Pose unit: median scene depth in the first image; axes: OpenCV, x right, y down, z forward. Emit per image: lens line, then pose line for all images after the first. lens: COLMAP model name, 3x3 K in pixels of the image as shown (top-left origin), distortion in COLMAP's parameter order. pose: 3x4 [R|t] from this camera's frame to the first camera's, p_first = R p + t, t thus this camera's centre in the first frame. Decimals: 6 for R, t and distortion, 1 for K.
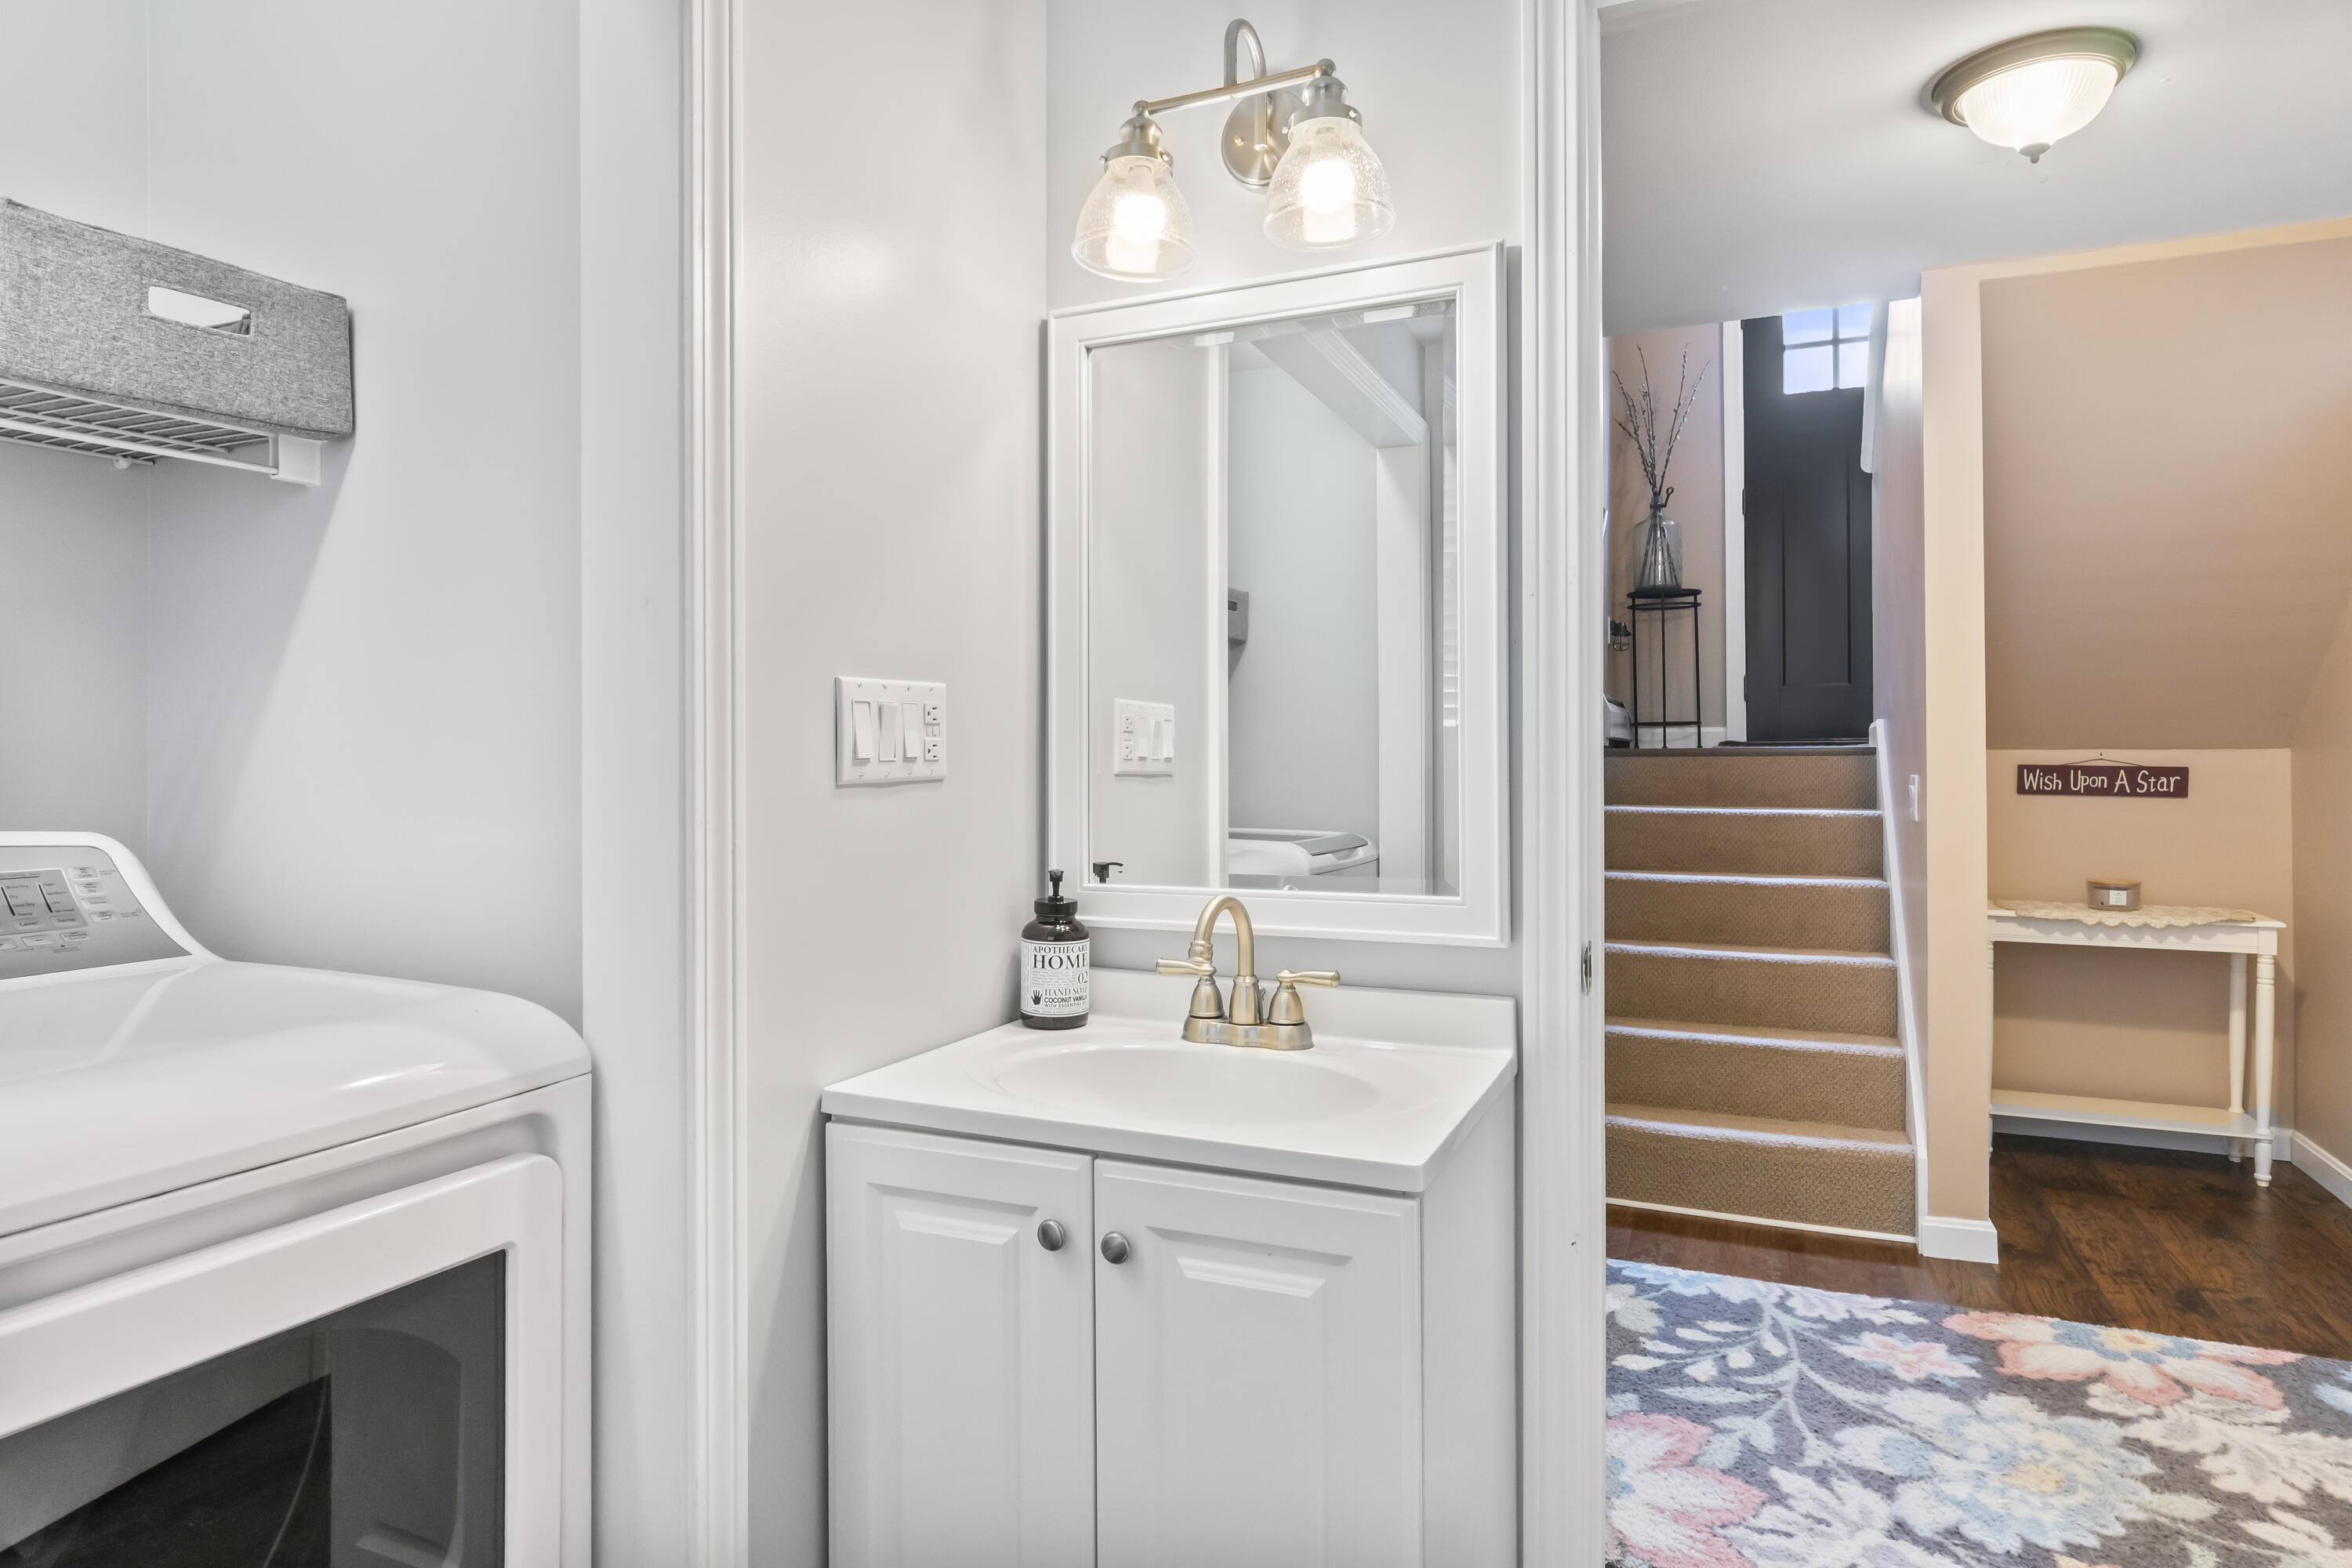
lens RADIAL K [[1343.3, 0, 1174.1], [0, 1343.3, 761.7], [0, 0, 1]] dist [0.004696, -0.000531]
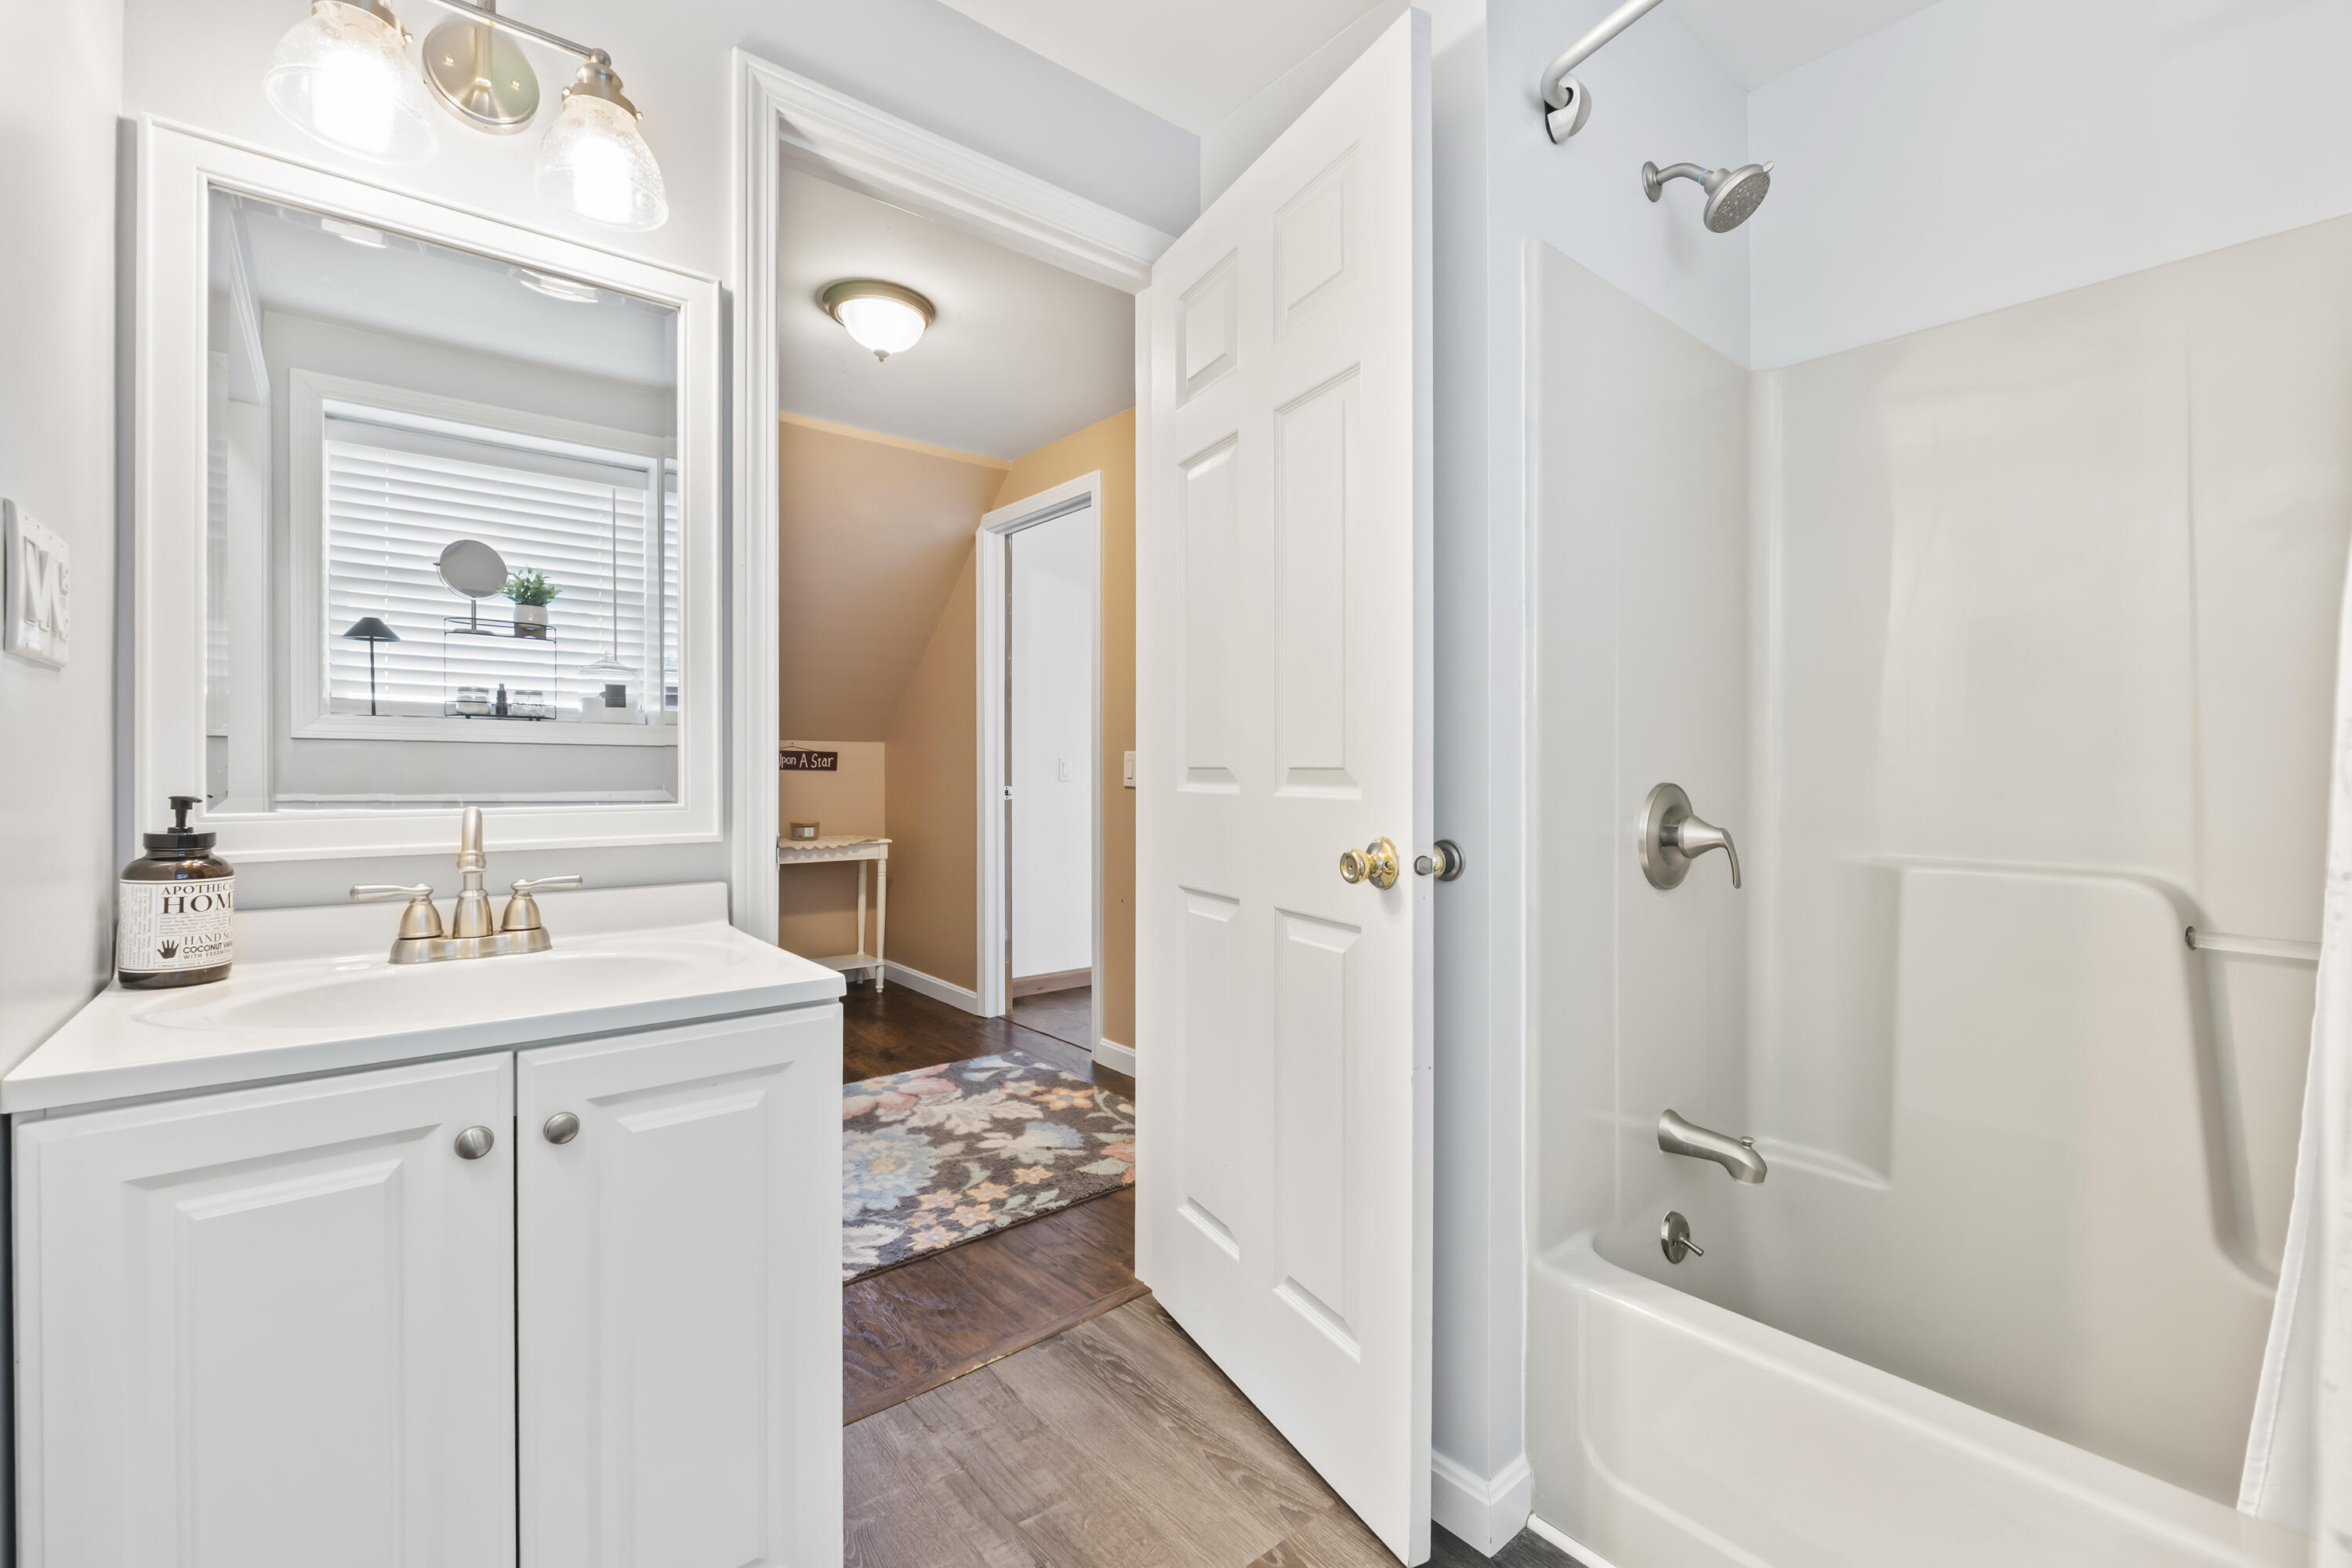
lens RADIAL K [[993.6, 0, 1174.8], [0, 993.6, 778.9], [0, 0, 1]] dist [-0.001716, -0.000319]
pose [[0.456118, -0.006684, 0.889894, -0.351931], [-0.001207, 0.999966, 0.008129, 0.064033], [-0.889918, -0.004782, 0.456095, 0.173208]]
